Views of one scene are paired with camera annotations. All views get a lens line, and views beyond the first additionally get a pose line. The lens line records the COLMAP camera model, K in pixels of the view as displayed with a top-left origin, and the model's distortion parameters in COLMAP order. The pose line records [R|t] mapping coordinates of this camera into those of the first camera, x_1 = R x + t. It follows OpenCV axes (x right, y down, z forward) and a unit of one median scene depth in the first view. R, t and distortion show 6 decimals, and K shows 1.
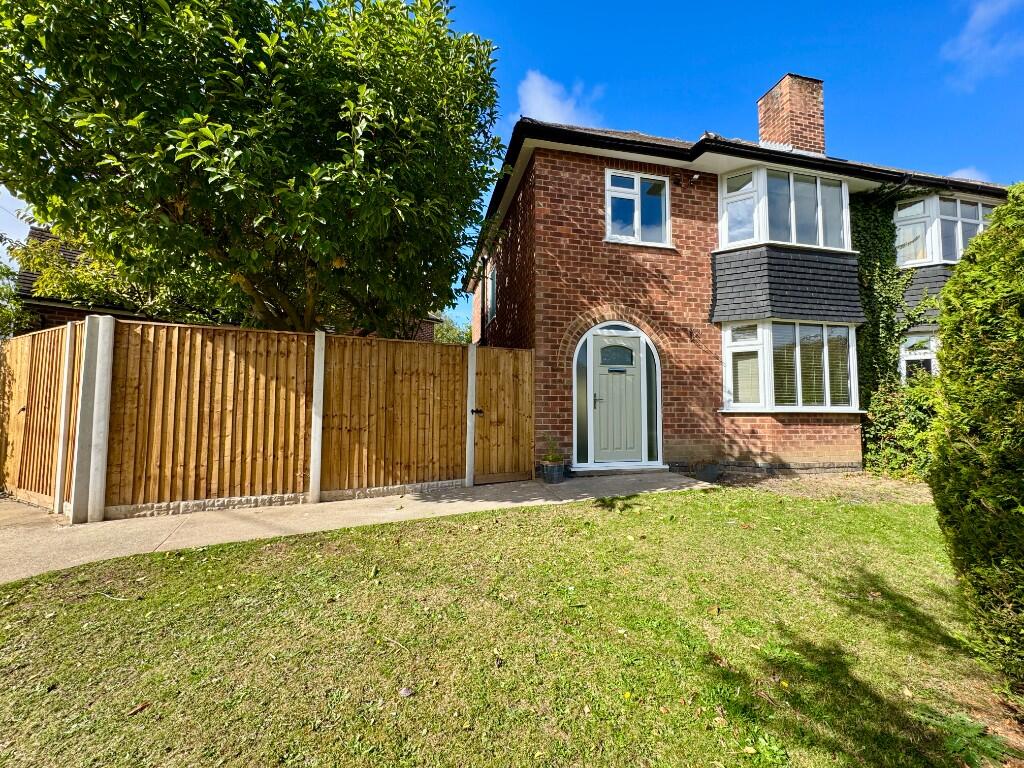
lens RADIAL K [[409.1, 0, 506.3], [0, 409.1, 384.1], [0, 0, 1]] dist [-0.005697, 0.000519]
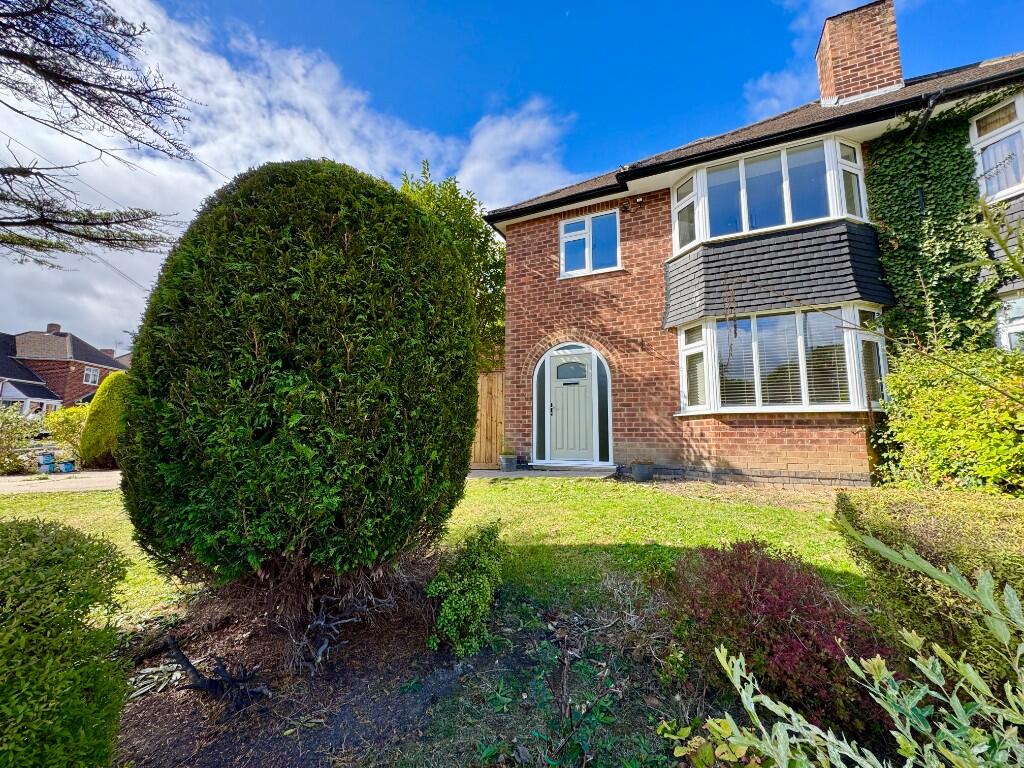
lens RADIAL K [[409.1, 0, 510.4], [0, 409.1, 381.4], [0, 0, 1]] dist [-0.005697, 0.000519]
pose [[0.794784, -0.081748, -0.601361, 0.830661], [0.035118, 0.995421, -0.088901, 0.059937], [0.605875, 0.049538, 0.794016, -0.051988]]
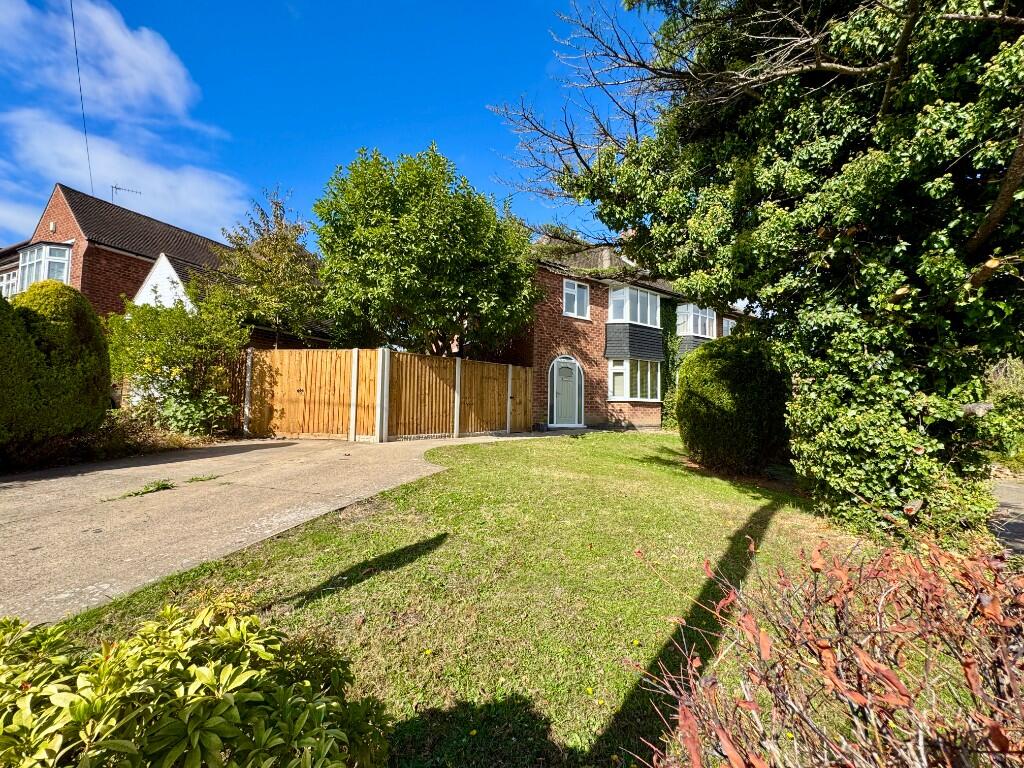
lens RADIAL K [[409.1, 0, 514.7], [0, 409.1, 385.4], [0, 0, 1]] dist [-0.005697, 0.000519]
pose [[0.928658, 0.029140, 0.369790, -0.706478], [-0.031467, 0.999505, 0.000263, 0.004357], [-0.369599, -0.011880, 0.929115, -0.784163]]
